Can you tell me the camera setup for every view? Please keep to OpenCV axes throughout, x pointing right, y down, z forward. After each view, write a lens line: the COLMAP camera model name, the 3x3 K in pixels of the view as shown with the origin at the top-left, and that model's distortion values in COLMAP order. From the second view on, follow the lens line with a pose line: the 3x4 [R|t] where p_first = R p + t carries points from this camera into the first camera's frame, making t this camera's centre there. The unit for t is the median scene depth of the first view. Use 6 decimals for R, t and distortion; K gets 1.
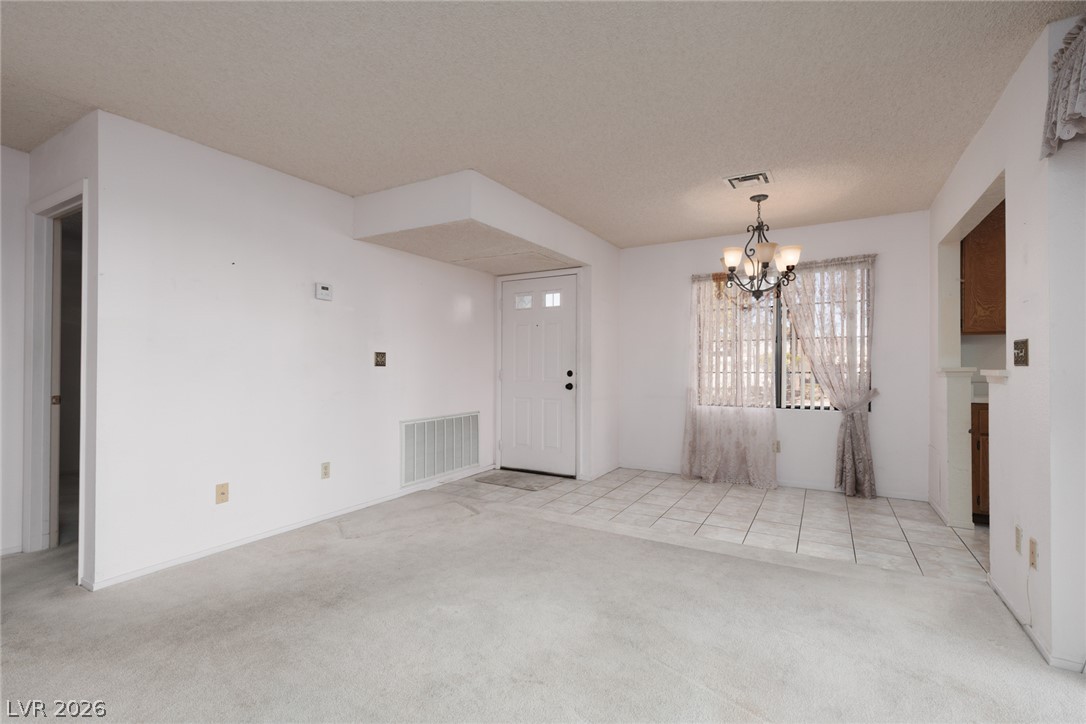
lens RADIAL K [[482.3, 0, 546.5], [0, 482.3, 360.6], [0, 0, 1]] dist [0.008272, -0.002385]
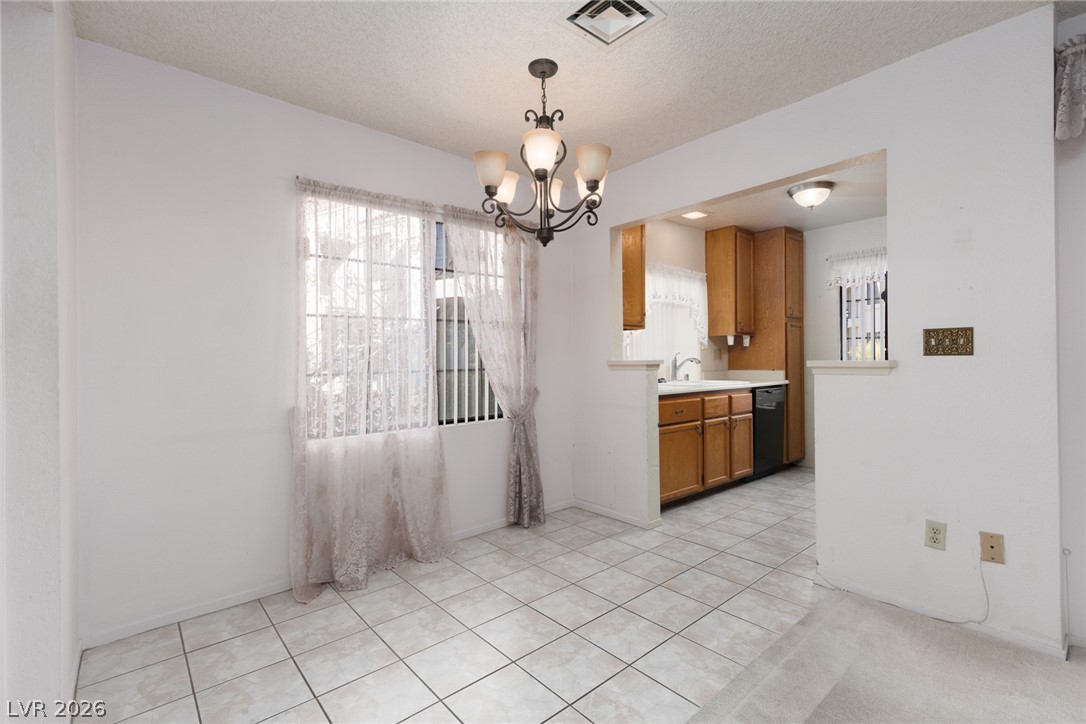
lens RADIAL K [[482.3, 0, 545.5], [0, 482.3, 360.9], [0, 0, 1]] dist [0.008272, -0.002385]
pose [[0.328098, -0.007023, 0.944618, -0.107148], [0.000233, 0.999973, 0.007353, 0.007989], [-0.944644, -0.002192, 0.328091, 0.802851]]
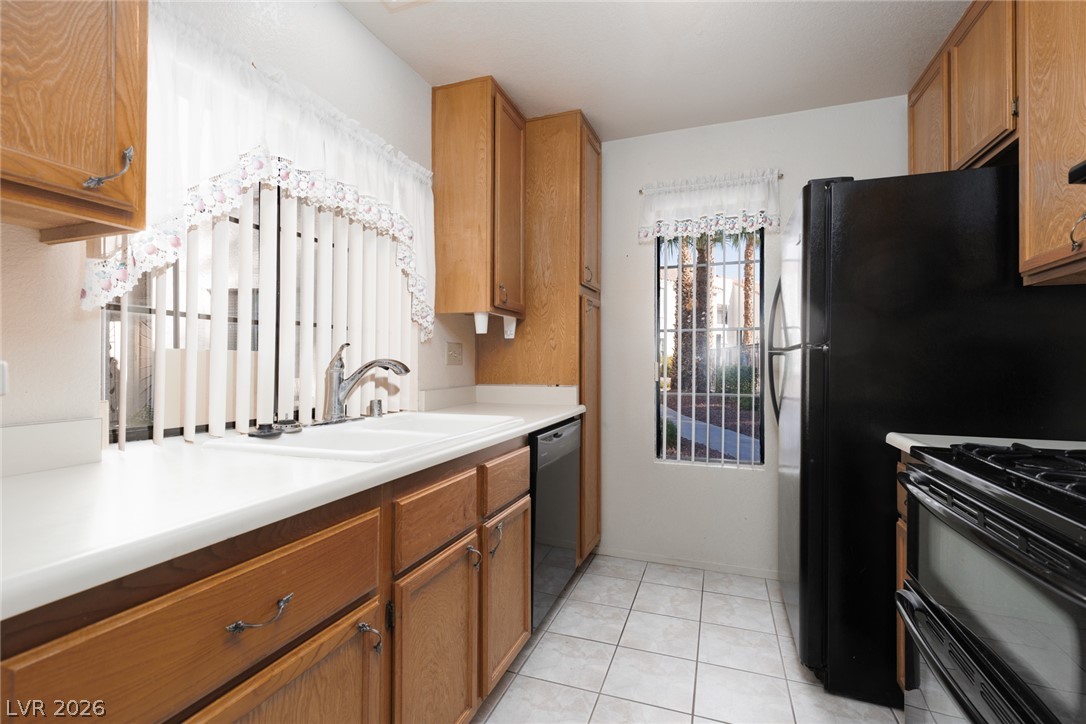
lens RADIAL K [[482.3, 0, 549.9], [0, 482.3, 359.3], [0, 0, 1]] dist [0.008272, -0.002385]
pose [[-0.185275, 0.002144, 0.982684, 0.656149], [-0.013795, 0.999893, -0.004782, 0.009101], [-0.982590, -0.014443, -0.185226, 0.786047]]
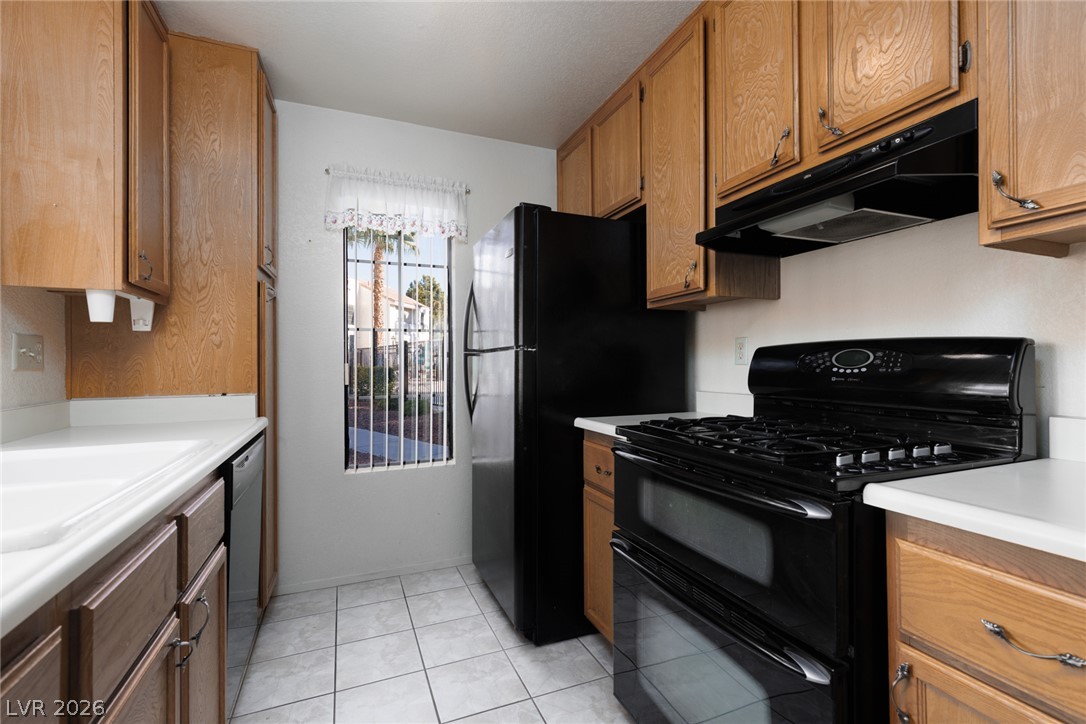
lens RADIAL K [[482.3, 0, 546.8], [0, 482.3, 360.7], [0, 0, 1]] dist [0.008272, -0.002385]
pose [[-0.798659, 0.003658, 0.601773, 0.725685], [-0.004068, 0.999926, -0.011477, 0.010441], [-0.601770, -0.011614, -0.798585, 0.857839]]
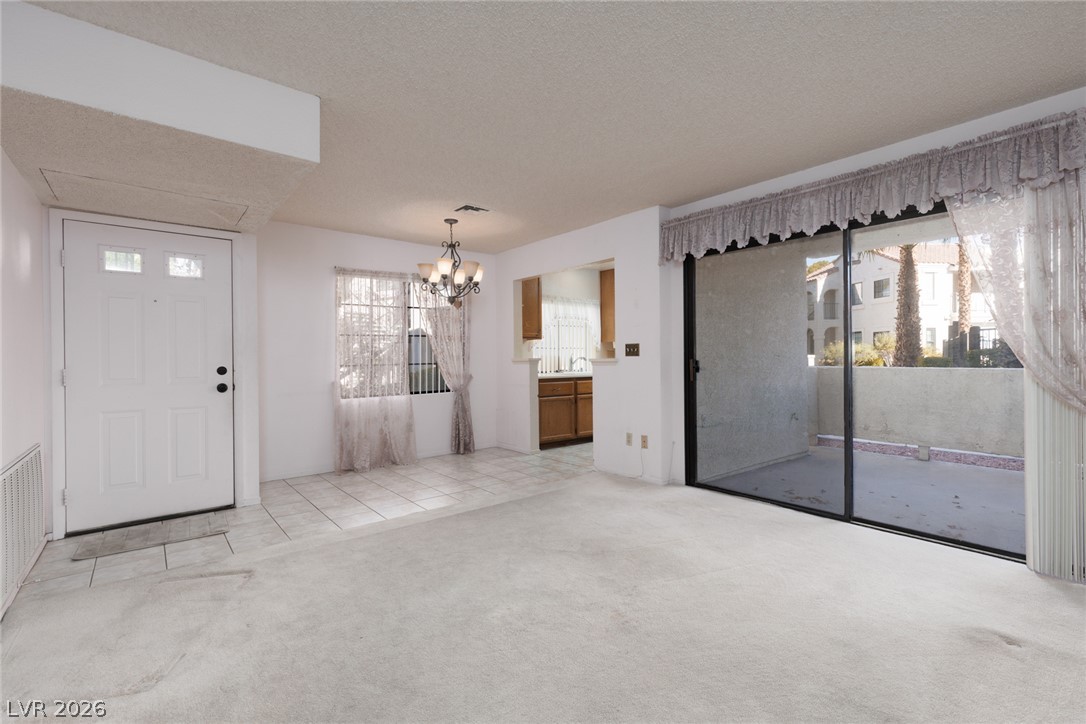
lens RADIAL K [[482.3, 0, 544.0], [0, 482.3, 360.6], [0, 0, 1]] dist [0.008272, -0.002385]
pose [[0.355162, -0.010361, 0.934747, -0.622104], [0.000352, 0.999940, 0.010950, 0.003508], [-0.934805, -0.003560, 0.355145, 0.341666]]
